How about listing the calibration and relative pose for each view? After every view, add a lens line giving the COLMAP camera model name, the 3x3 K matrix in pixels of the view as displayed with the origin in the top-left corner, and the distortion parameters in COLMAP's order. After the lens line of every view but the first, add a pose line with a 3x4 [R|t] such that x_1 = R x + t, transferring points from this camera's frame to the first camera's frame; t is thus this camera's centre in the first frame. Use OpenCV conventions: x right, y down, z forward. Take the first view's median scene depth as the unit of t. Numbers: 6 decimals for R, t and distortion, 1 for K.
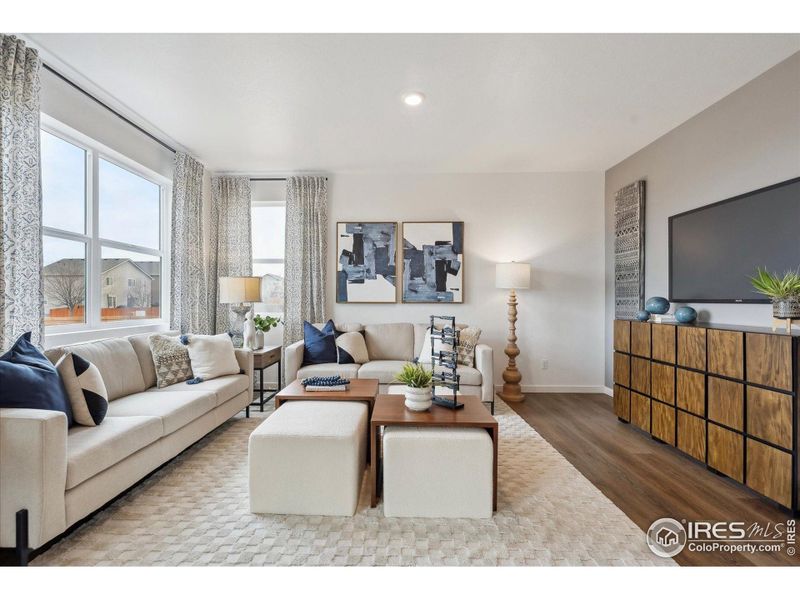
lens RADIAL K [[351.7, 0, 381.3], [0, 351.7, 302.8], [0, 0, 1]] dist [0.001530, 0.000113]
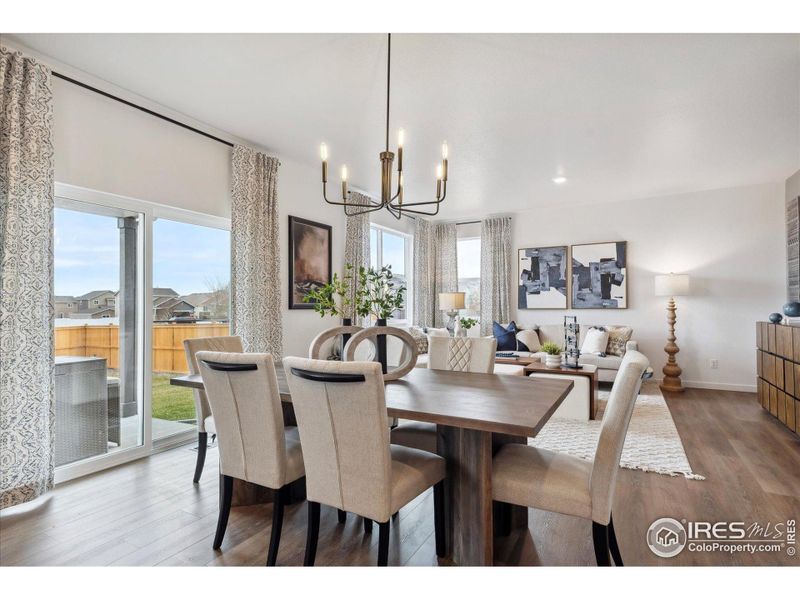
lens RADIAL K [[409.4, 0, 390.0], [0, 409.4, 309.7], [0, 0, 1]] dist [0.005593, 0.000579]
pose [[0.883824, -0.005992, -0.467781, 0.183510], [0.006026, 0.999981, -0.001423, 0.001602], [0.467780, -0.001561, 0.883843, -0.660198]]
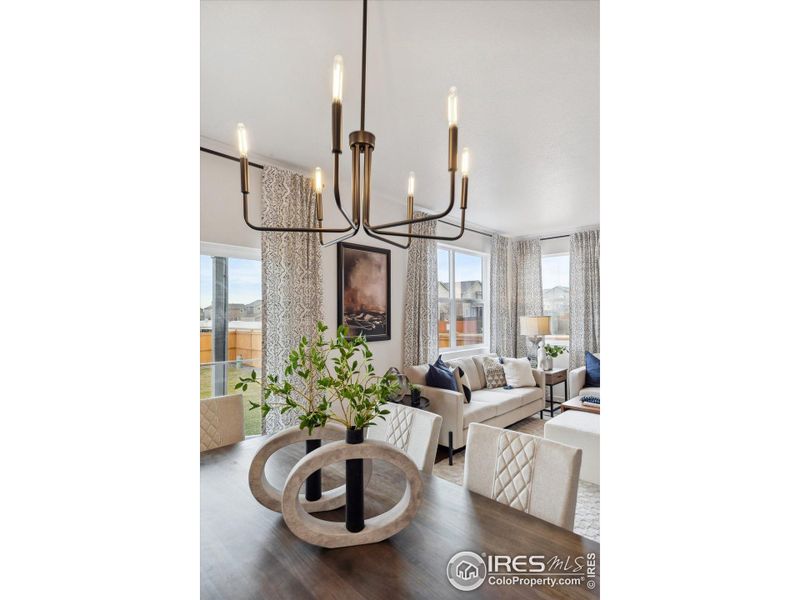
lens RADIAL K [[356.4, 0, 404.0], [0, 356.4, 307.8], [0, 0, 1]] dist [0.023174, -0.012419]
pose [[0.753946, -0.017489, -0.656704, 0.125073], [0.002807, 0.999722, -0.023401, -0.070147], [0.656931, 0.015800, 0.753786, -0.367589]]
